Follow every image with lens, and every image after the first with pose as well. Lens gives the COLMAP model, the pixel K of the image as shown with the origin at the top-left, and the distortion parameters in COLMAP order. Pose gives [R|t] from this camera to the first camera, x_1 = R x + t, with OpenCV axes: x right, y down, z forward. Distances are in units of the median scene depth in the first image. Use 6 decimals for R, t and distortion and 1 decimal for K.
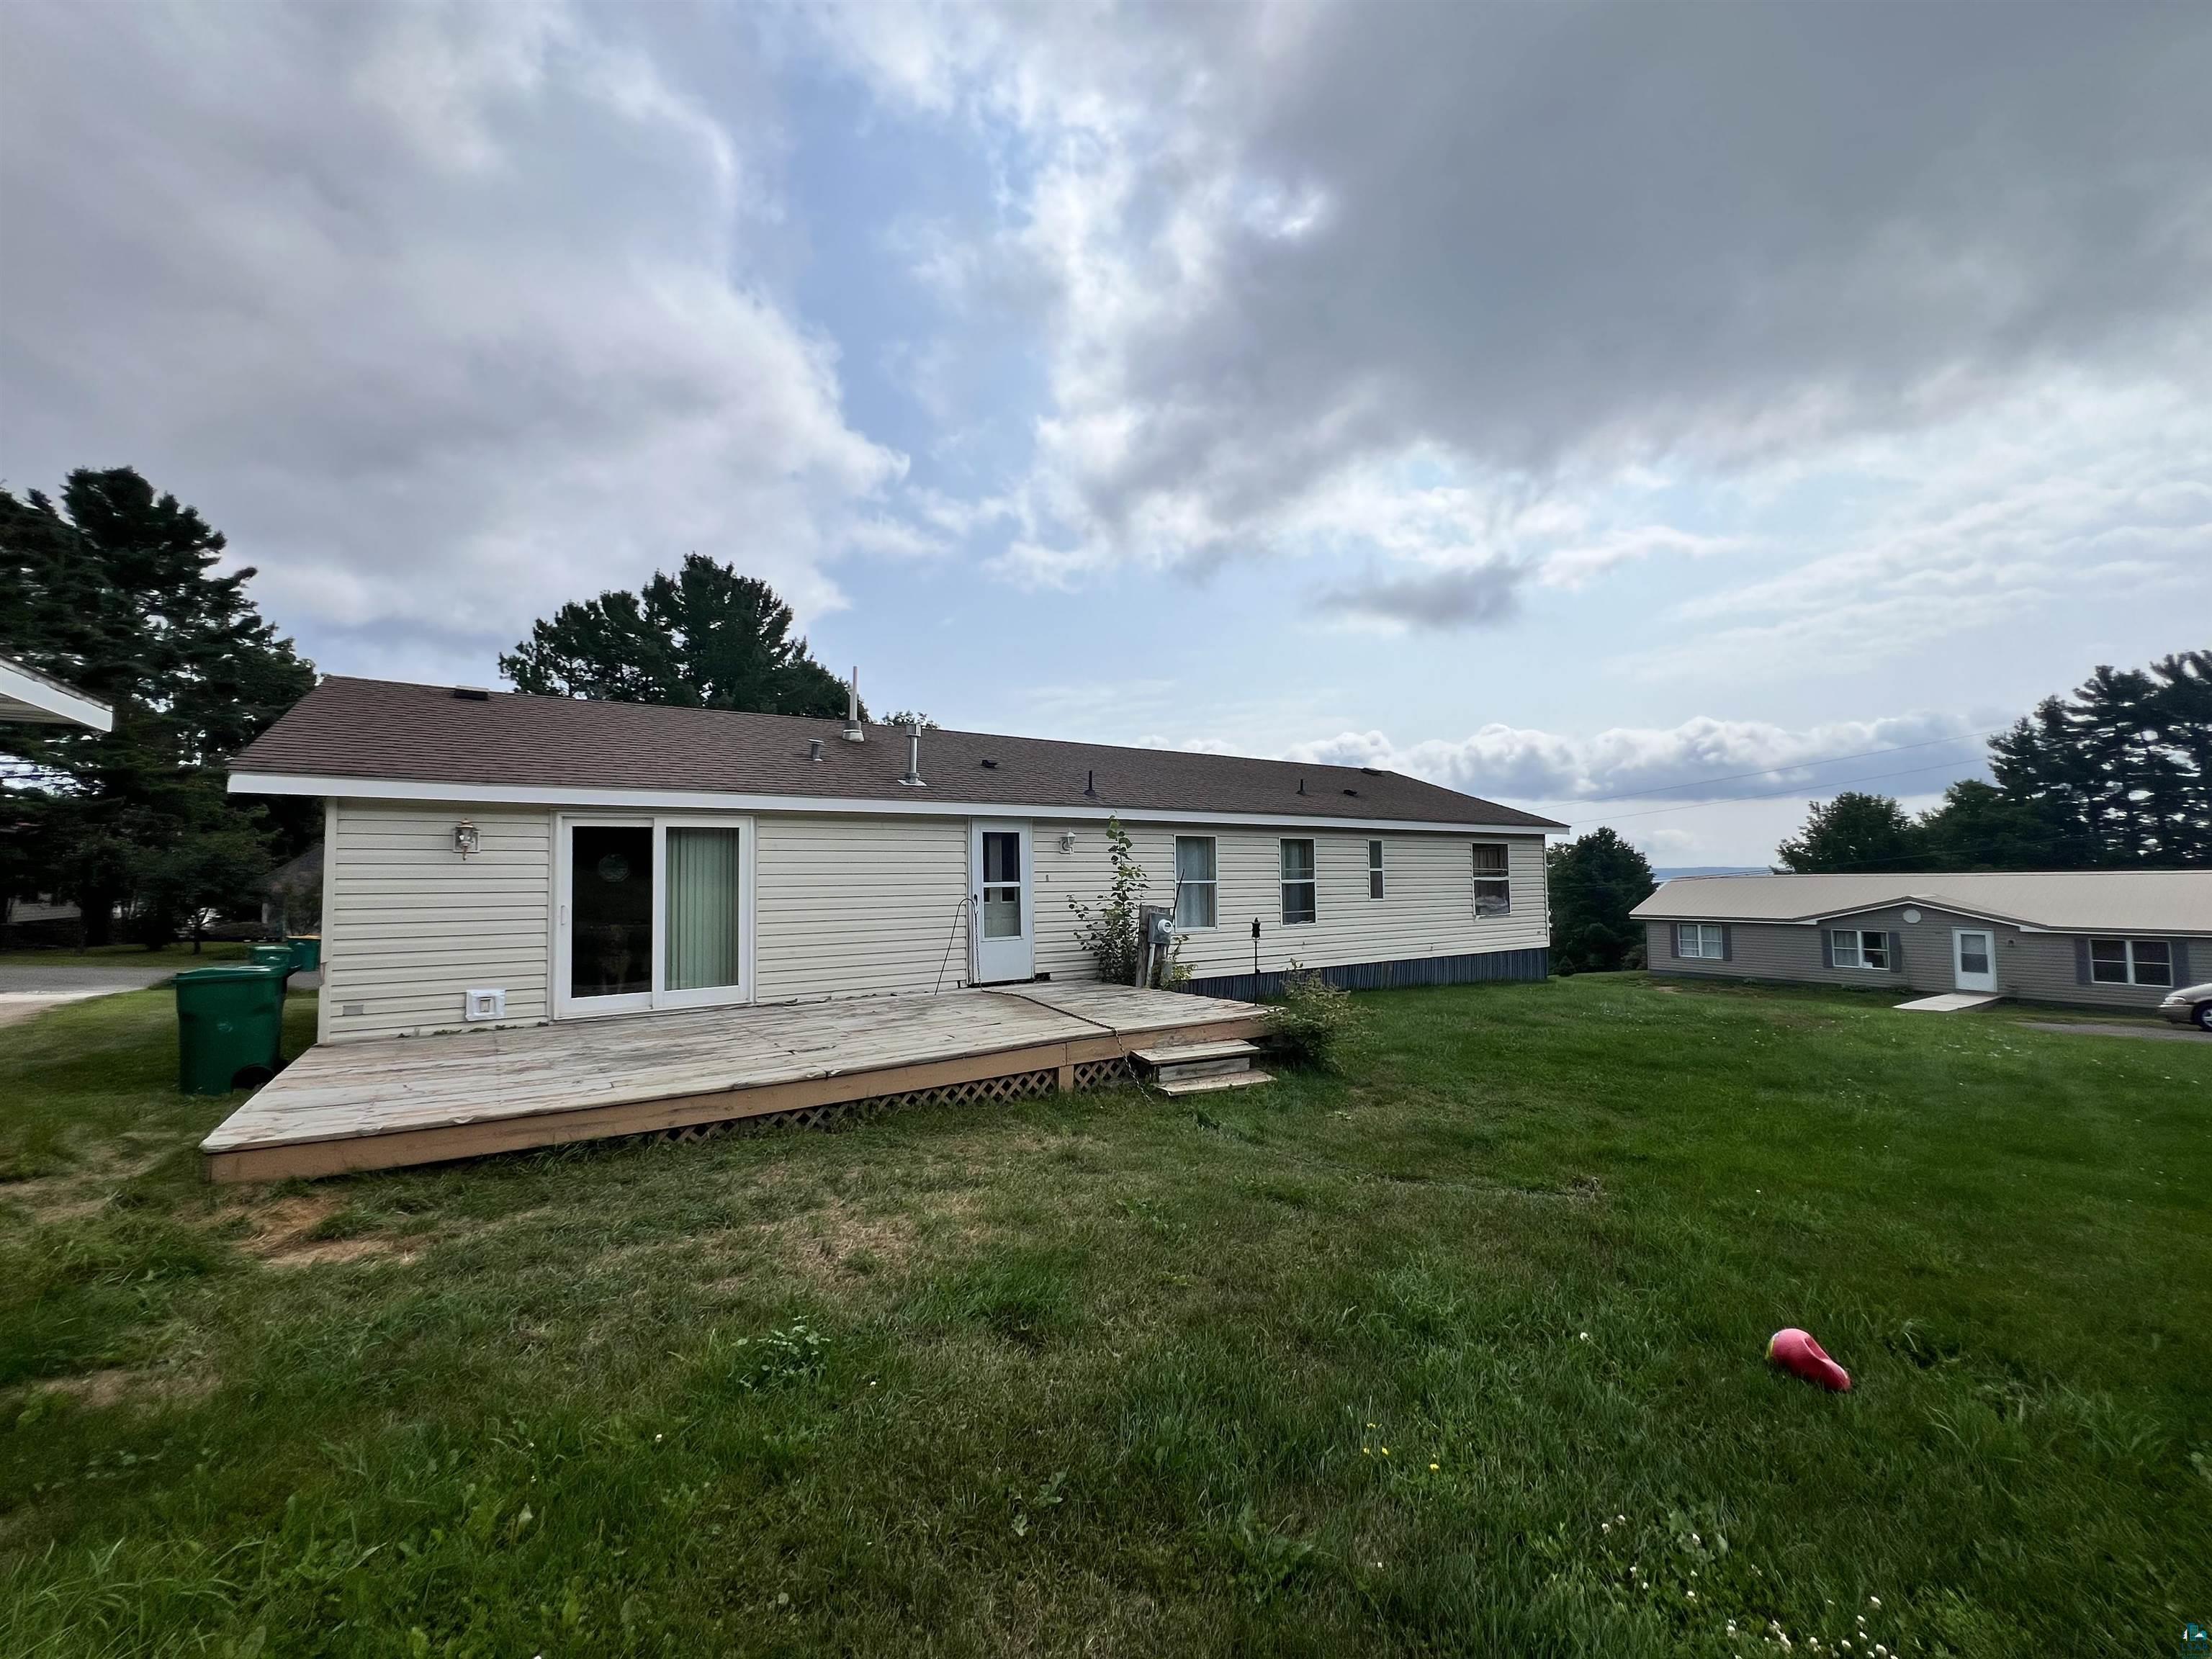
lens RADIAL K [[878.6, 0, 1106.0], [0, 878.6, 829.5], [0, 0, 1]] dist [-0.001046, 0.000033]
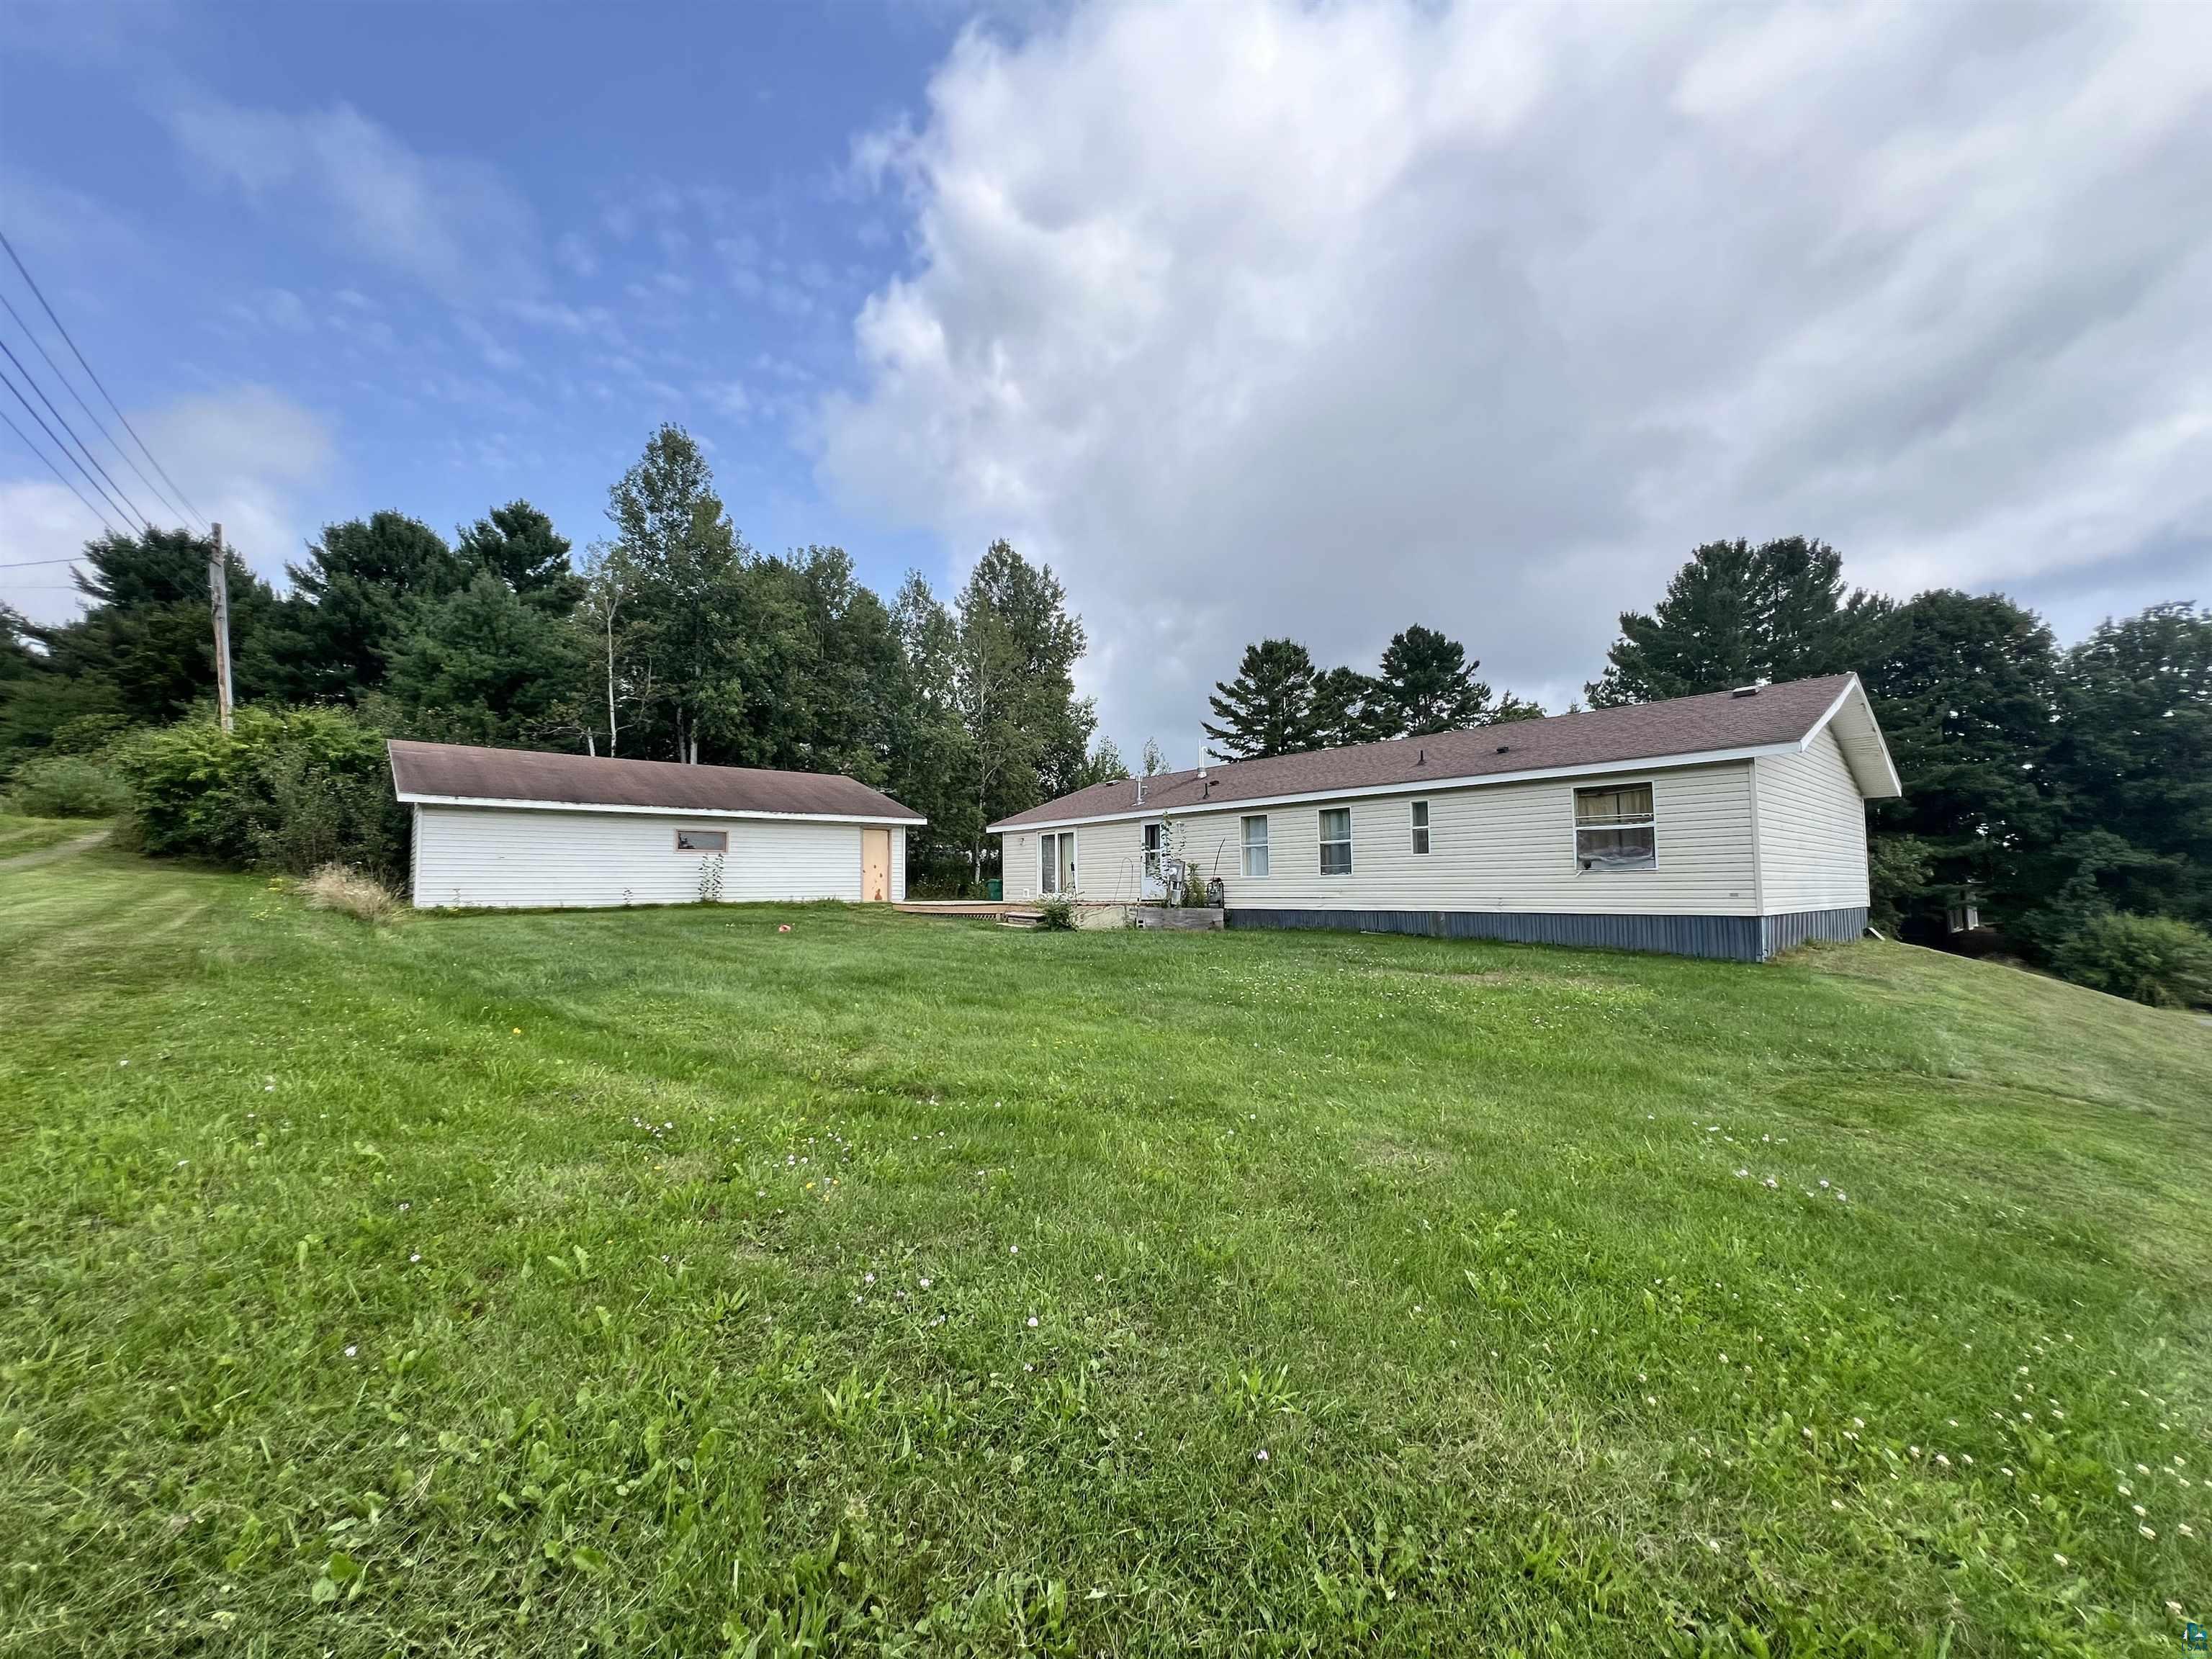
lens RADIAL K [[884.5, 0, 1108.6], [0, 884.5, 832.5], [0, 0, 1]] dist [-0.002066, -0.000062]
pose [[0.131296, -0.053859, -0.989879, 1.434792], [0.062836, 0.996967, -0.045910, 0.083170], [0.989350, -0.056173, 0.134282, 0.495393]]
